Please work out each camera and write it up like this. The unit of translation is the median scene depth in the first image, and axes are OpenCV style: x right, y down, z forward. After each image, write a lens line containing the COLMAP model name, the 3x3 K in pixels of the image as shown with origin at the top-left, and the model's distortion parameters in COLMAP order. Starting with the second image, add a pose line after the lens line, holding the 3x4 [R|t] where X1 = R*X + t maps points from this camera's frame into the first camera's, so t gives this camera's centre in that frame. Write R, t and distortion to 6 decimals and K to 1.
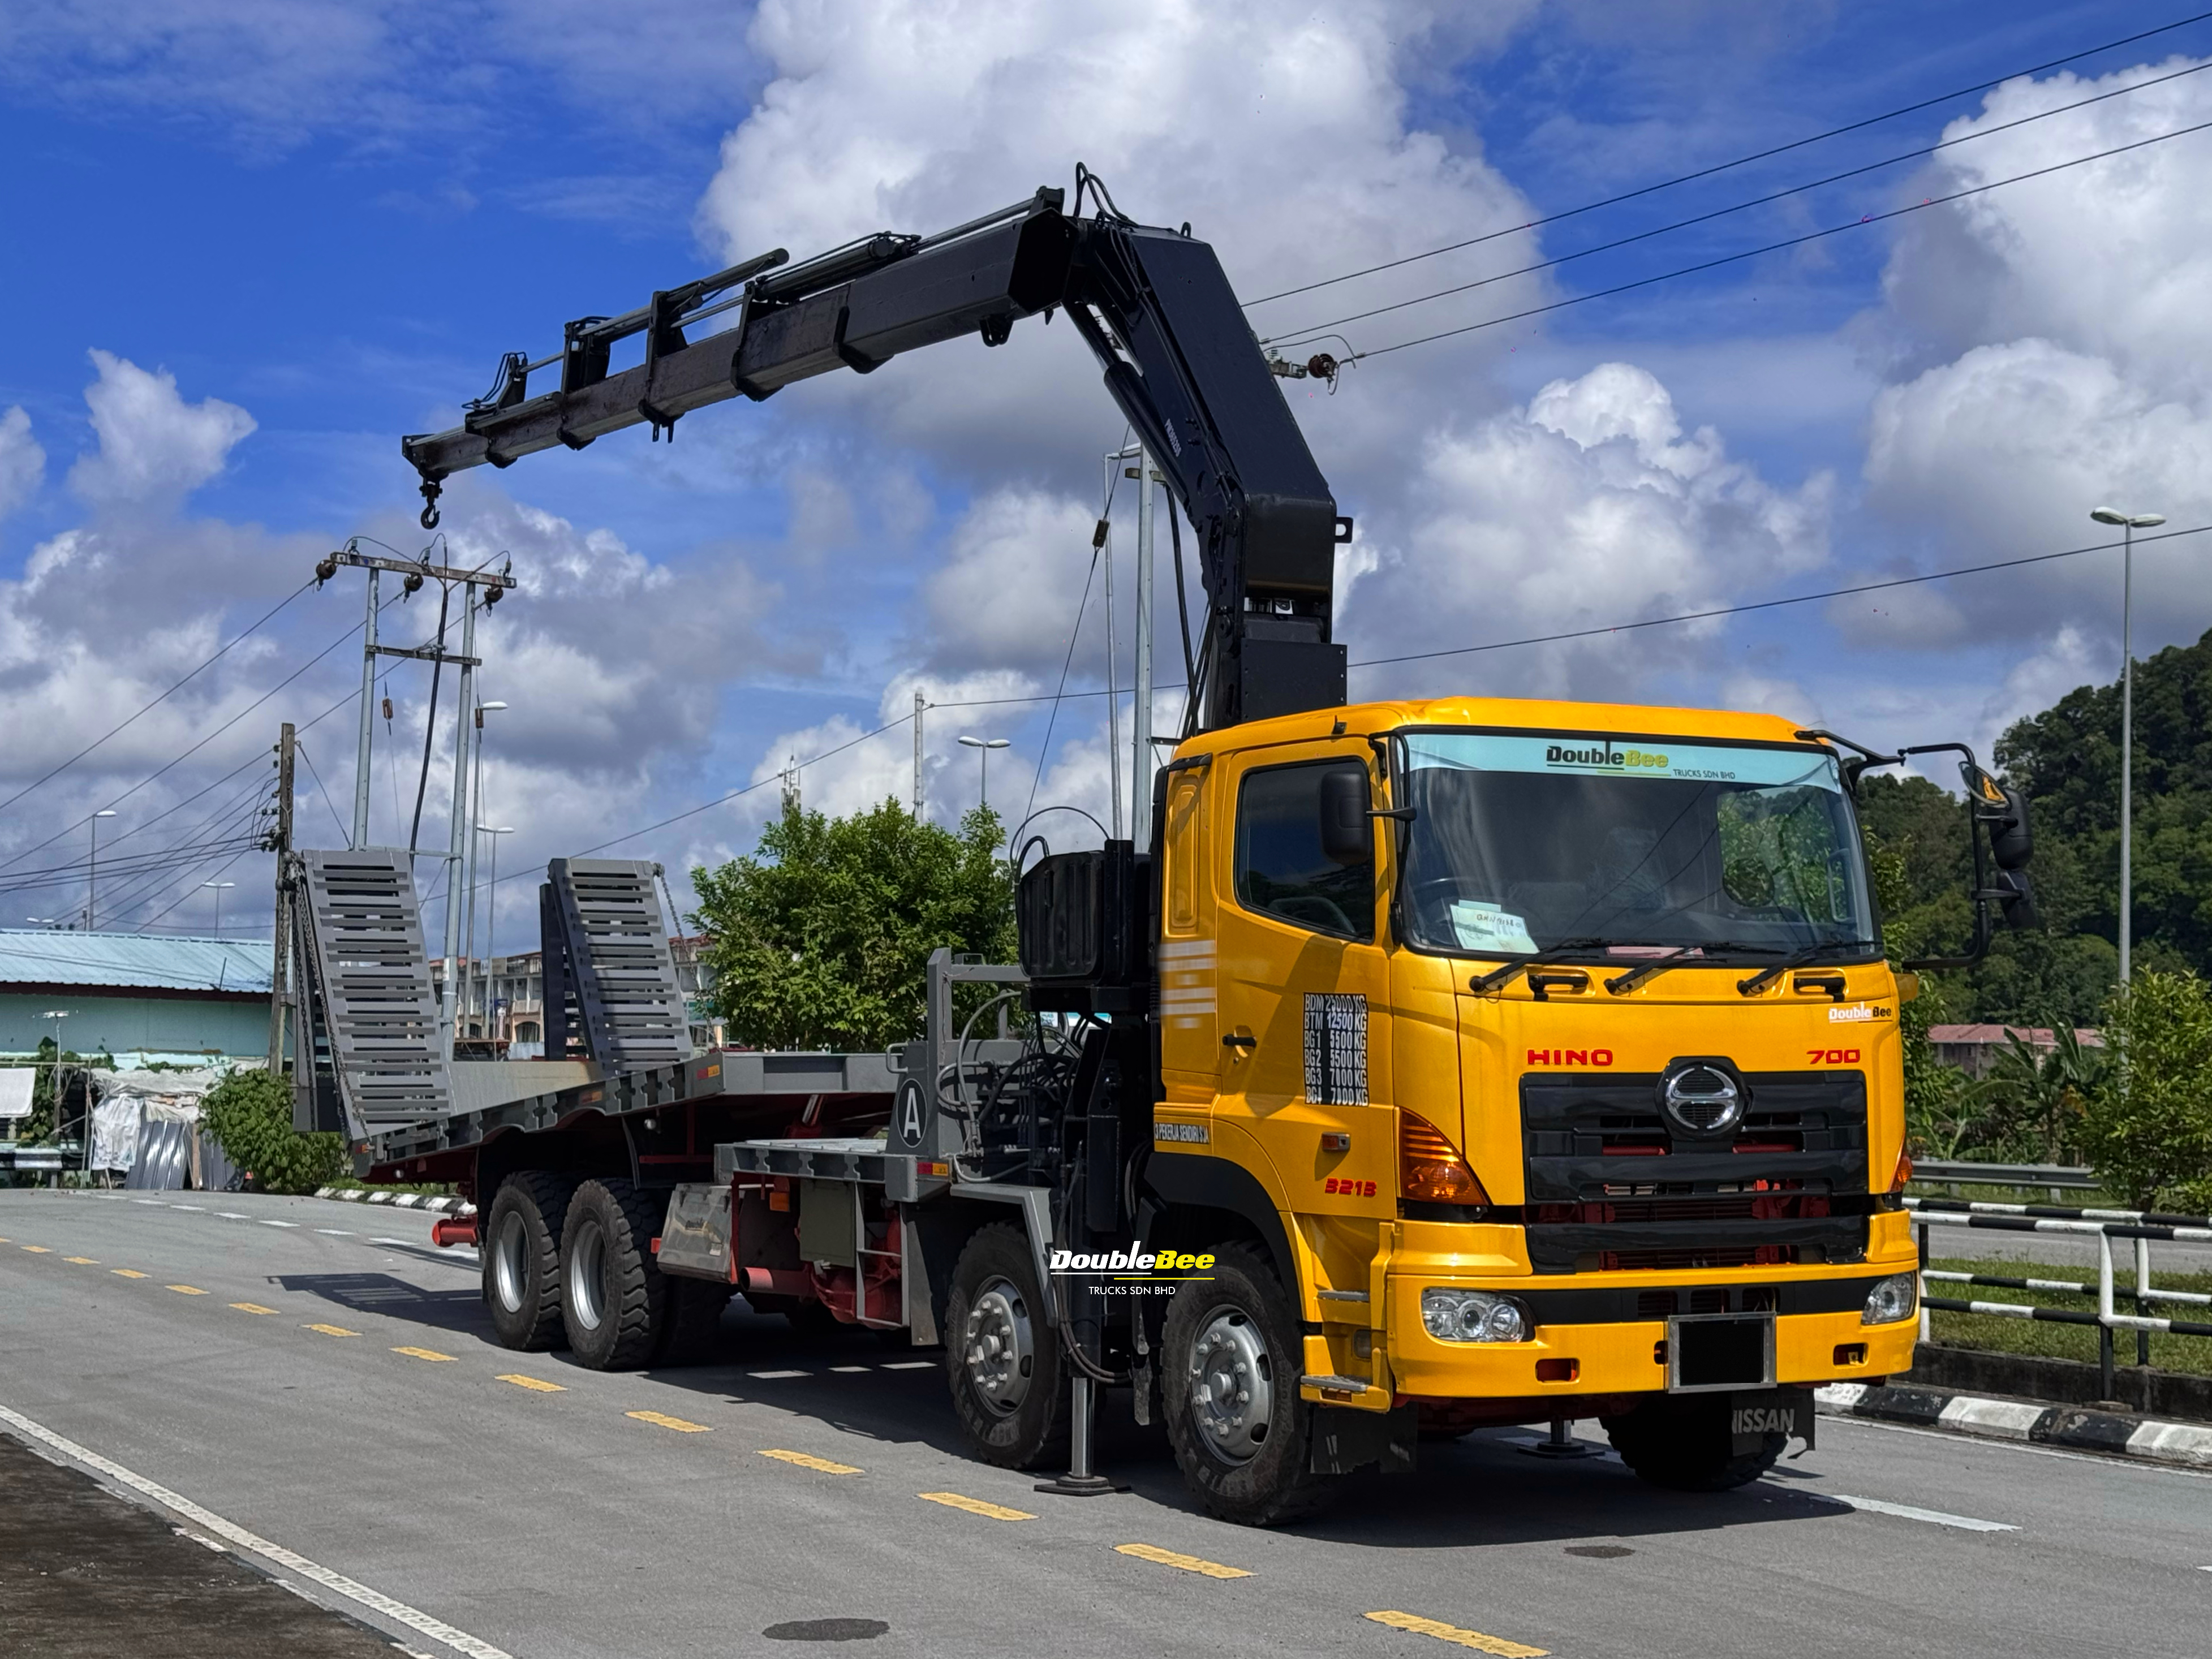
lens RADIAL K [[3130.0, 0, 1113.5], [0, 3130.0, 823.0], [0, 0, 1]] dist [0.100318, 0.000000]
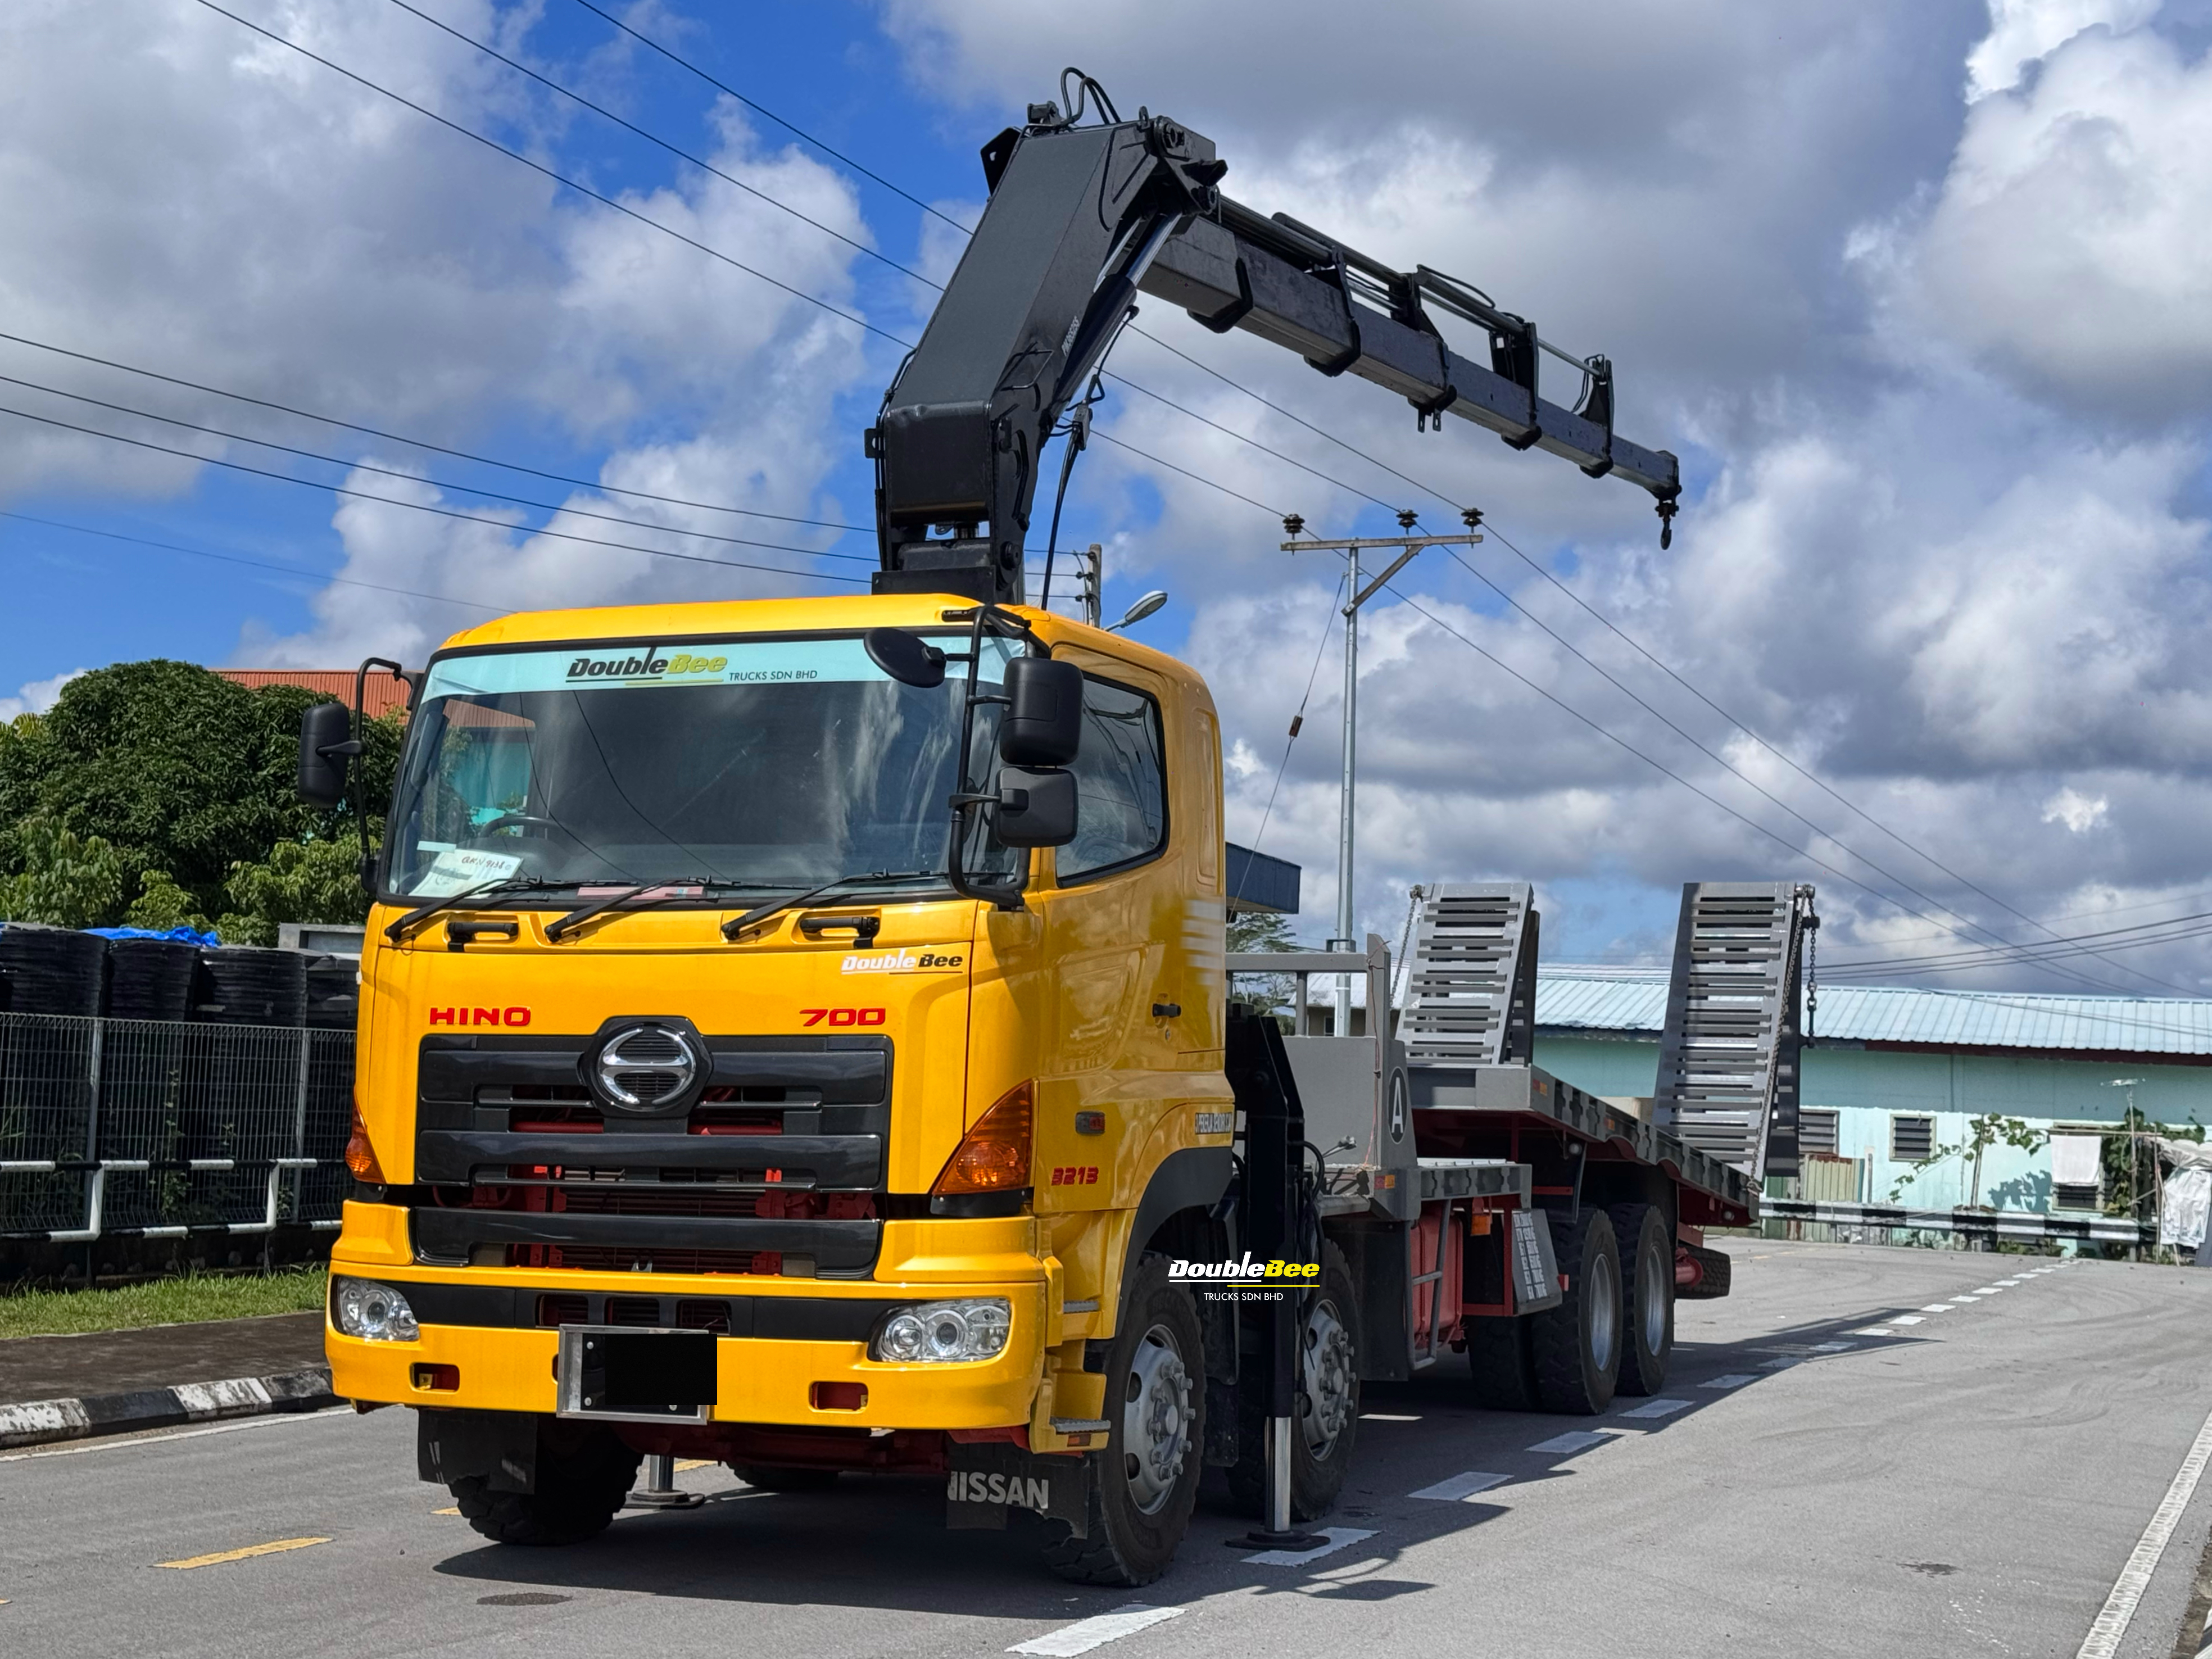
lens RADIAL K [[3130.2, 0, 1111.0], [0, 3130.2, 835.6], [0, 0, 1]] dist [0.100318, 0.000000]
pose [[0.664759, -0.054543, -0.745064, 0.873645], [0.035116, 0.998510, -0.041766, 0.064784], [0.746232, 0.001600, 0.665684, 0.533975]]
